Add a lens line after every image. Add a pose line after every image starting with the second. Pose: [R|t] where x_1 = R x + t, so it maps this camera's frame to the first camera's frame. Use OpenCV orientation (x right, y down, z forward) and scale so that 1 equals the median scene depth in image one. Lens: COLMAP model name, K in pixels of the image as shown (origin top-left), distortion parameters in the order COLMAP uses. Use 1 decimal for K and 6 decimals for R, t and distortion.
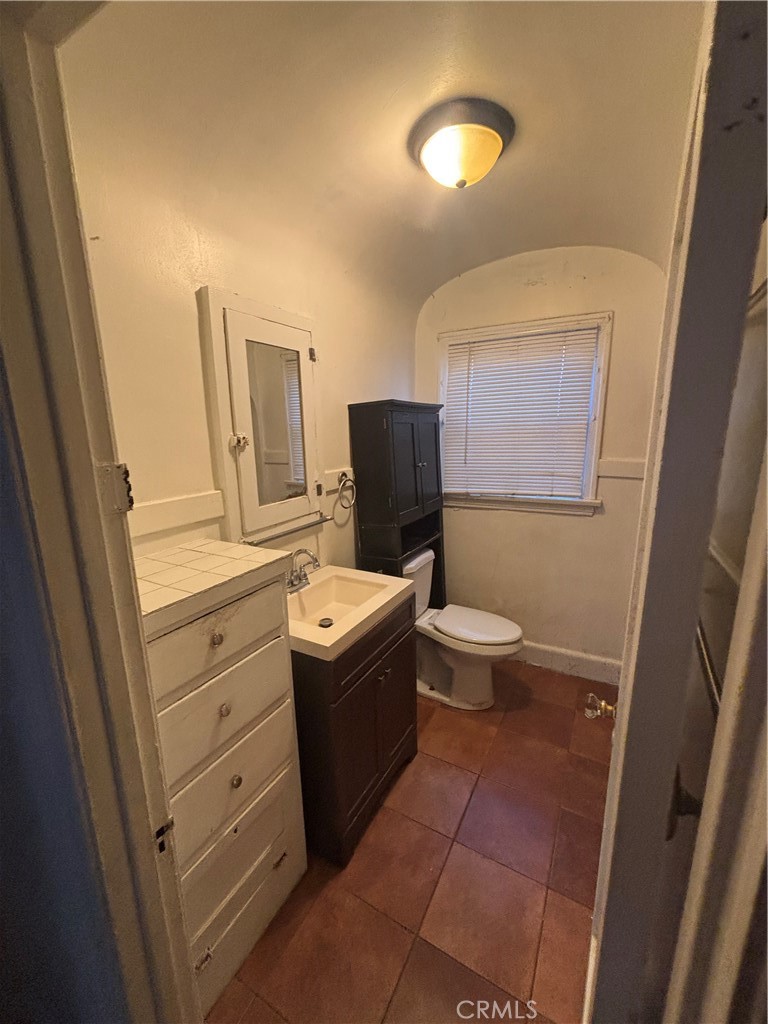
lens RADIAL K [[410.5, 0, 386.2], [0, 410.5, 513.4], [0, 0, 1]] dist [-0.002362, -0.000521]
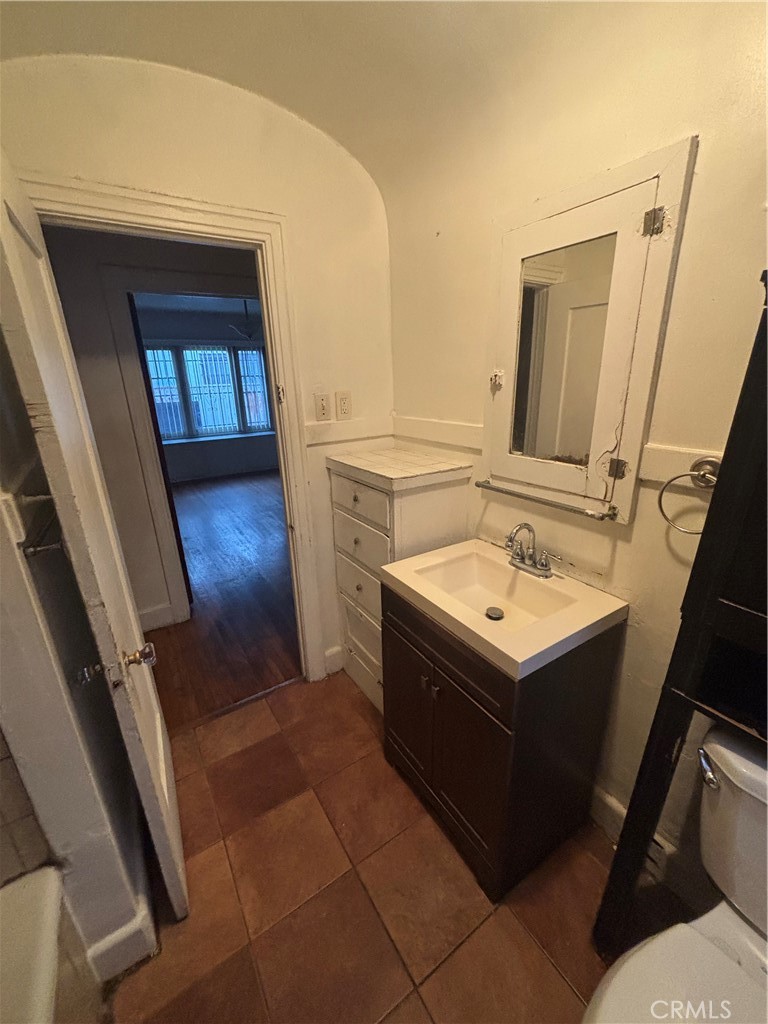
lens RADIAL K [[414.9, 0, 384.0], [0, 414.9, 512.0], [0, 0, 1]] dist [-0.010986, -0.000028]
pose [[-0.479516, 0.302643, -0.823694, 0.573623], [-0.148325, 0.897189, 0.415995, -0.223268], [0.864907, 0.321651, -0.385327, 1.059718]]
